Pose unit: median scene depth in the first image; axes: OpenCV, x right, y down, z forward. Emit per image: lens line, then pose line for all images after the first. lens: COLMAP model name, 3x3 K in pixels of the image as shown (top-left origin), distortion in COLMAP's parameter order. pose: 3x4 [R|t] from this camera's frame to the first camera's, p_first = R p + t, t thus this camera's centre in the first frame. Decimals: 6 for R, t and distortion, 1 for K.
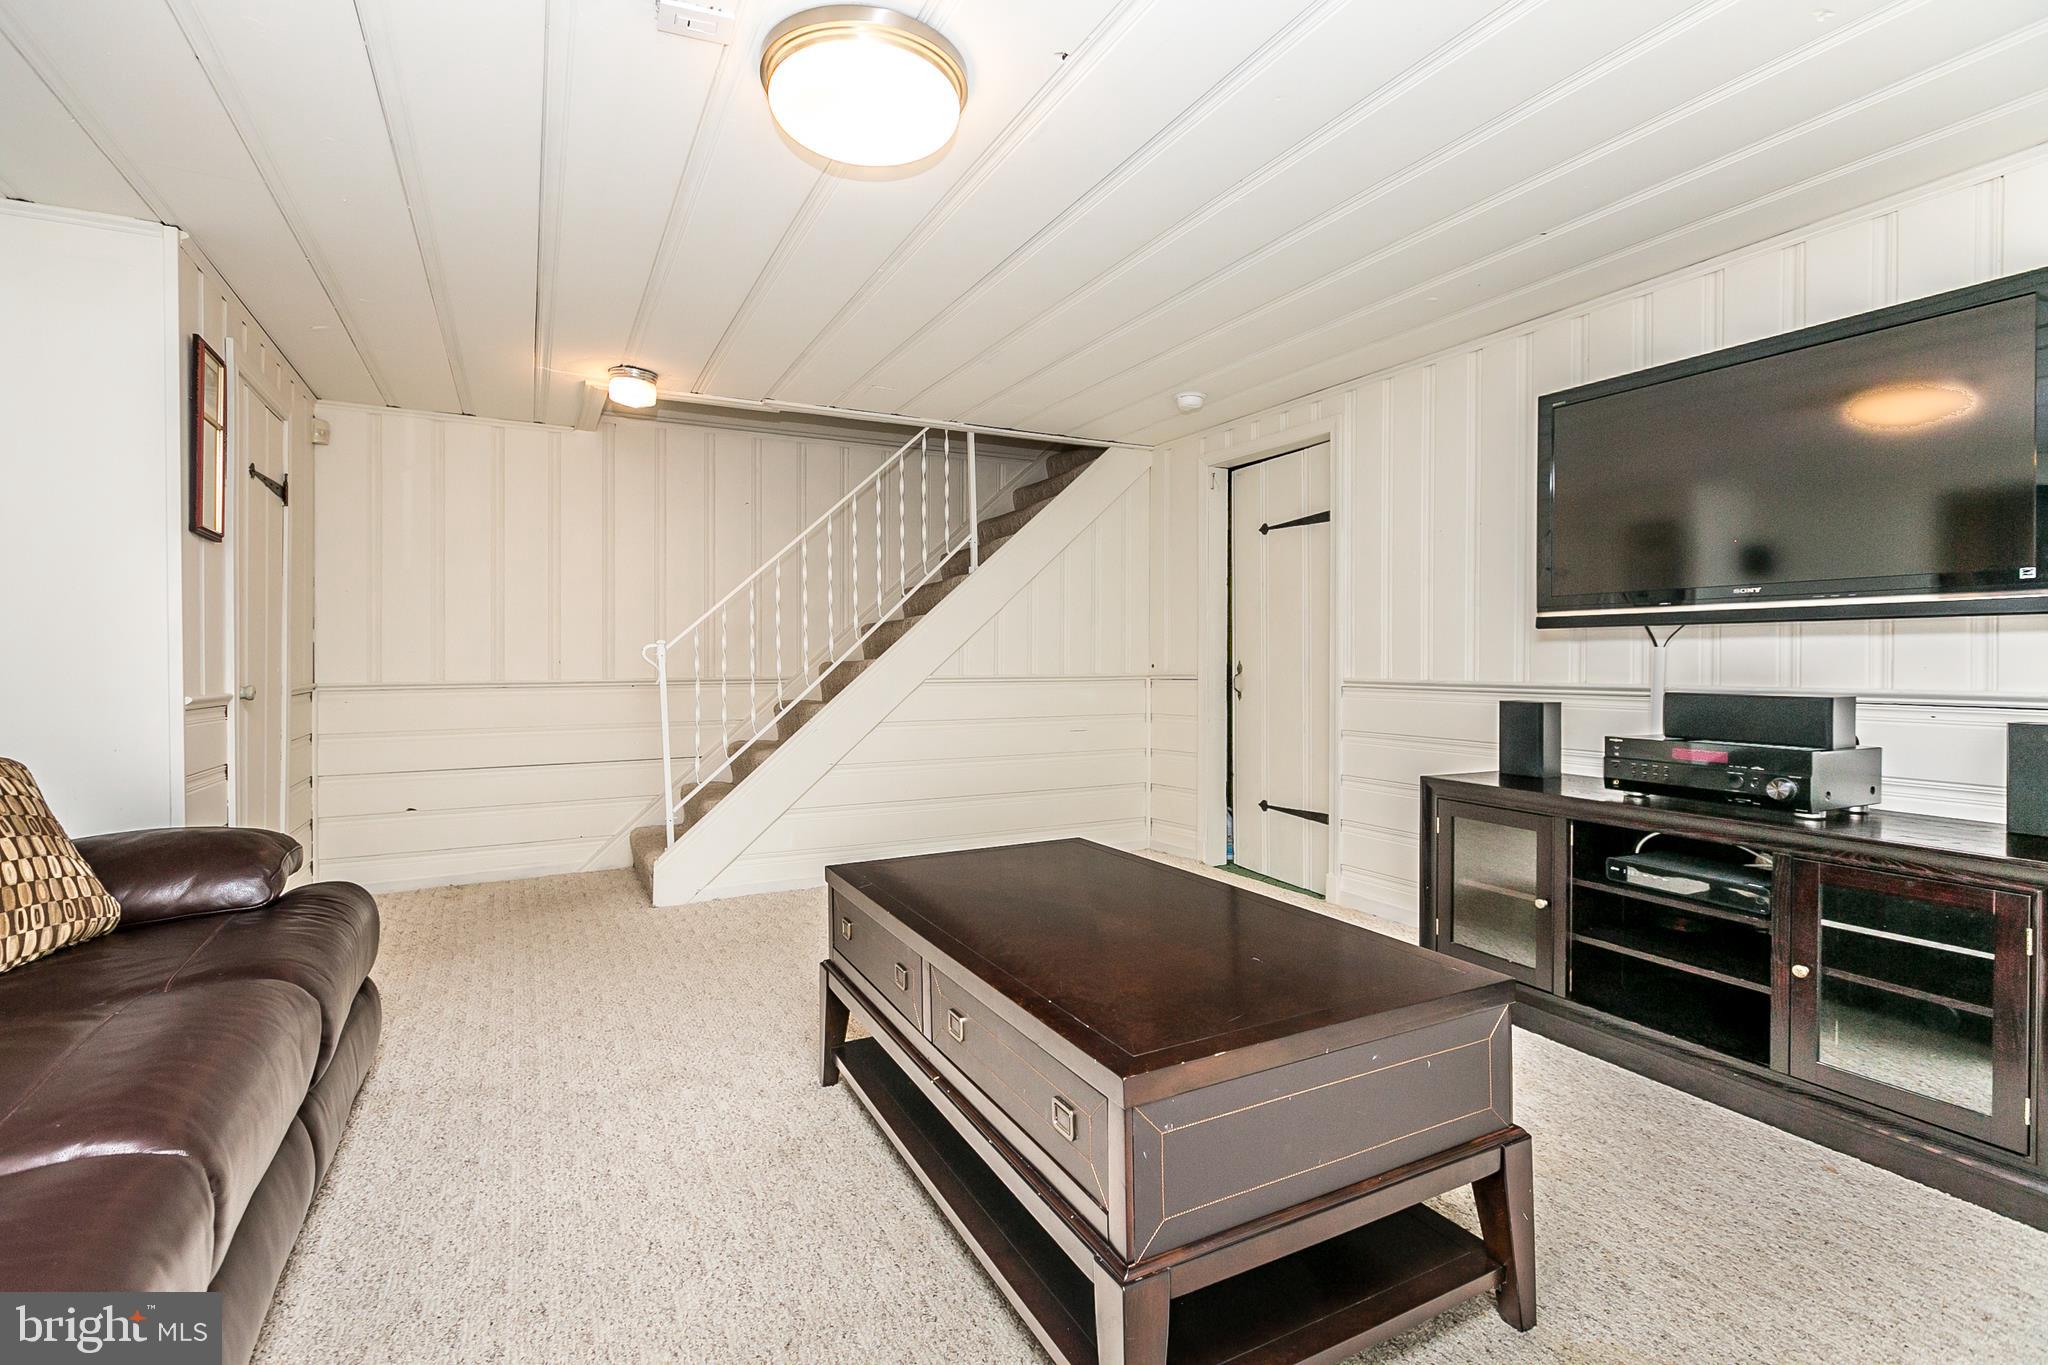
lens RADIAL K [[934.9, 0, 1025.8], [0, 934.9, 673.8], [0, 0, 1]] dist [0.000463, 0.000146]
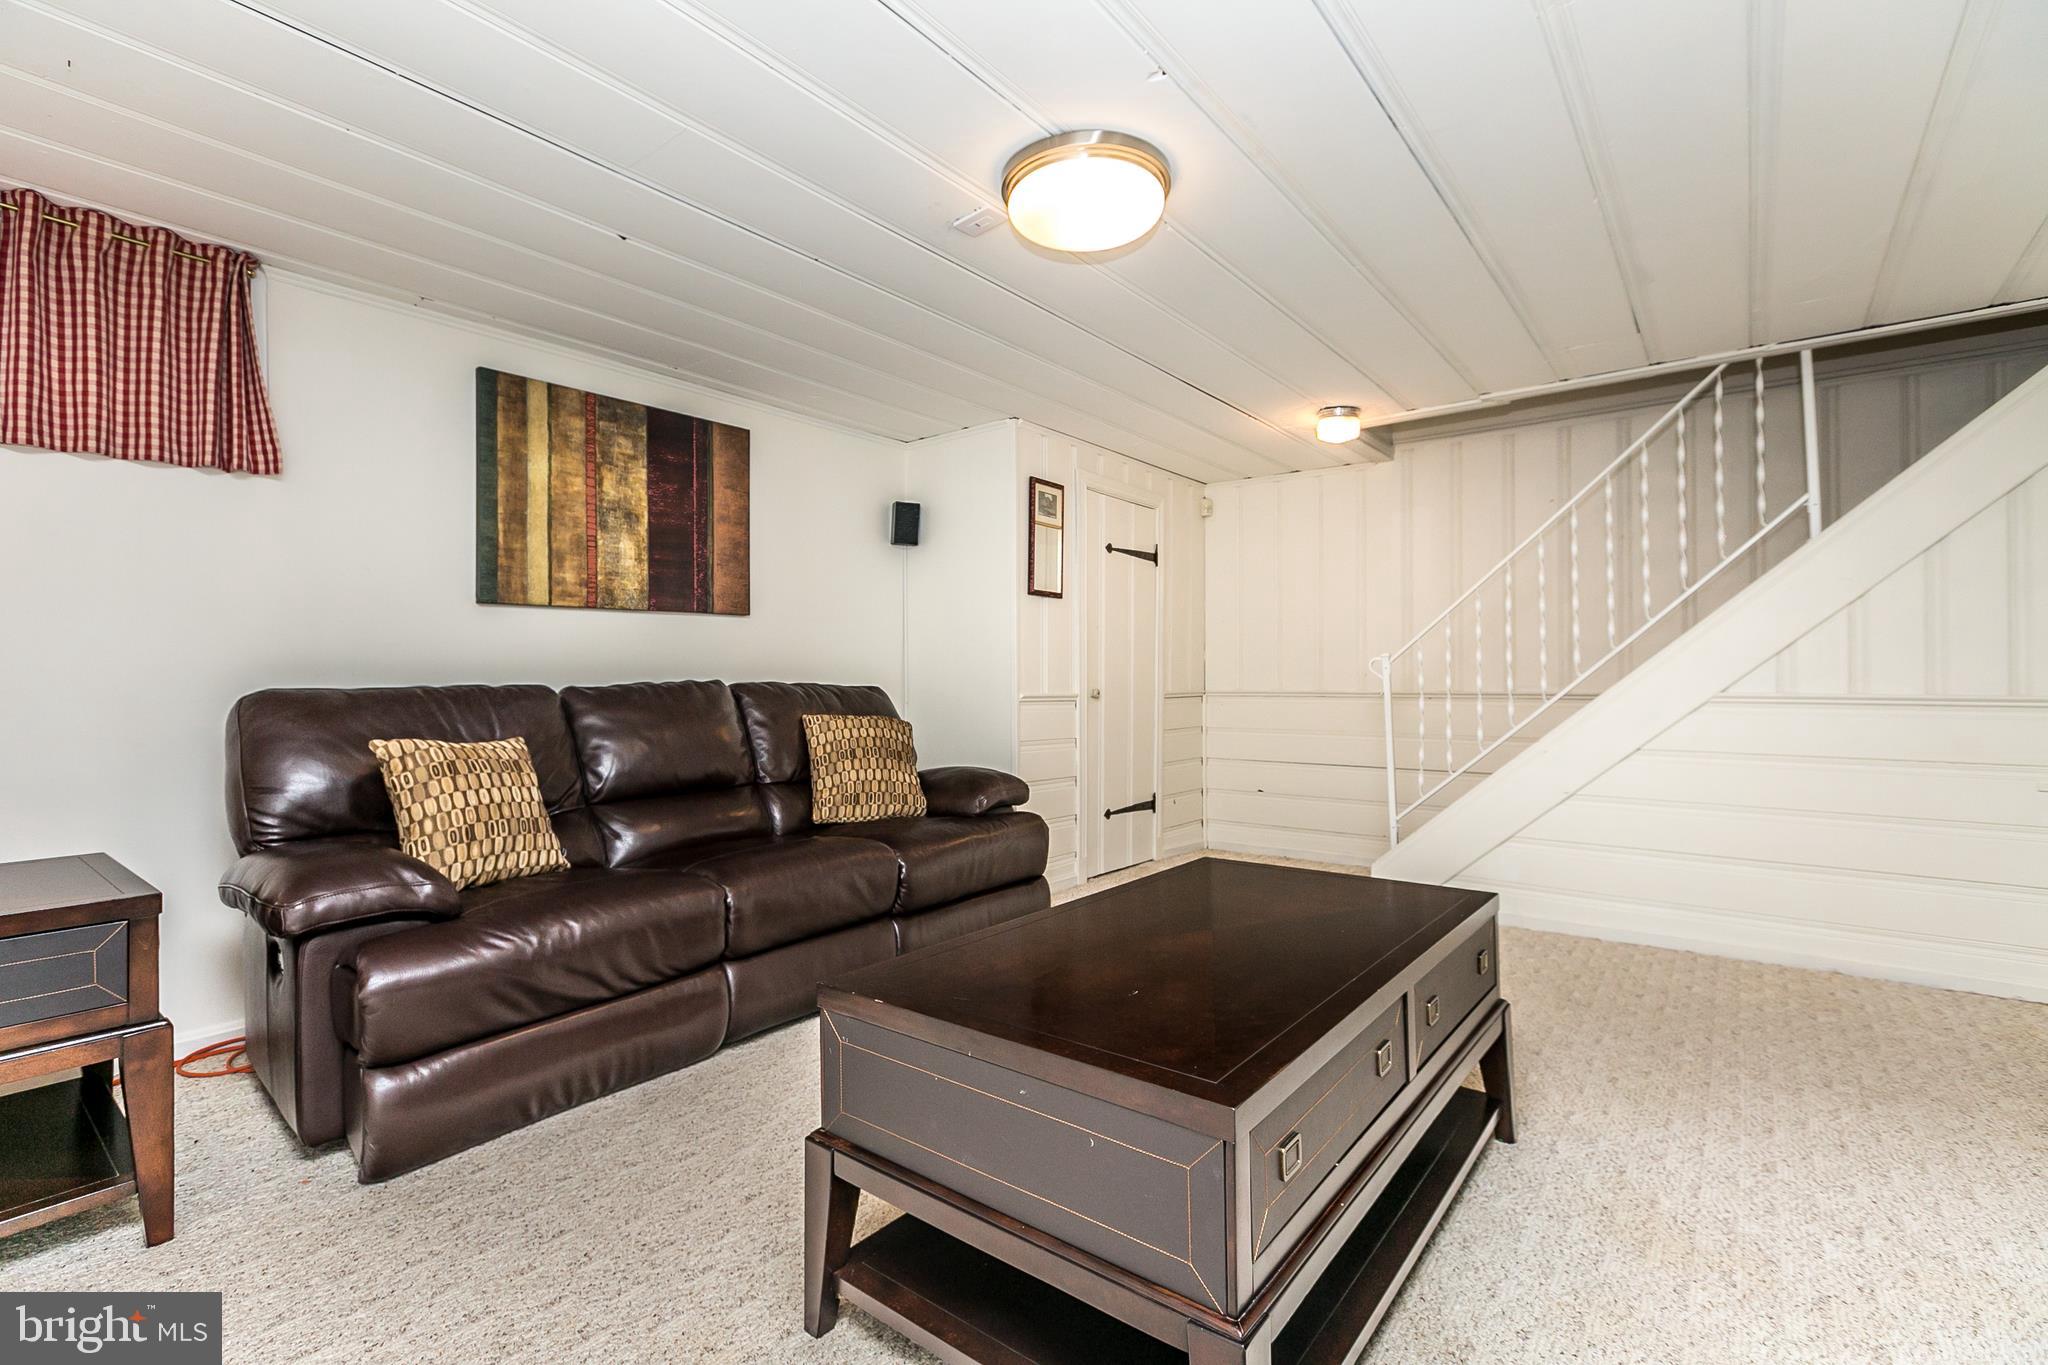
lens RADIAL K [[934.9, 0, 1025.8], [0, 934.9, 673.8], [0, 0, 1]] dist [0.000463, 0.000146]
pose [[0.407736, -0.001552, -0.913098, 0.392233], [-0.015219, 0.999848, -0.008496, 0.002010], [0.912973, 0.017361, 0.407651, 0.199730]]
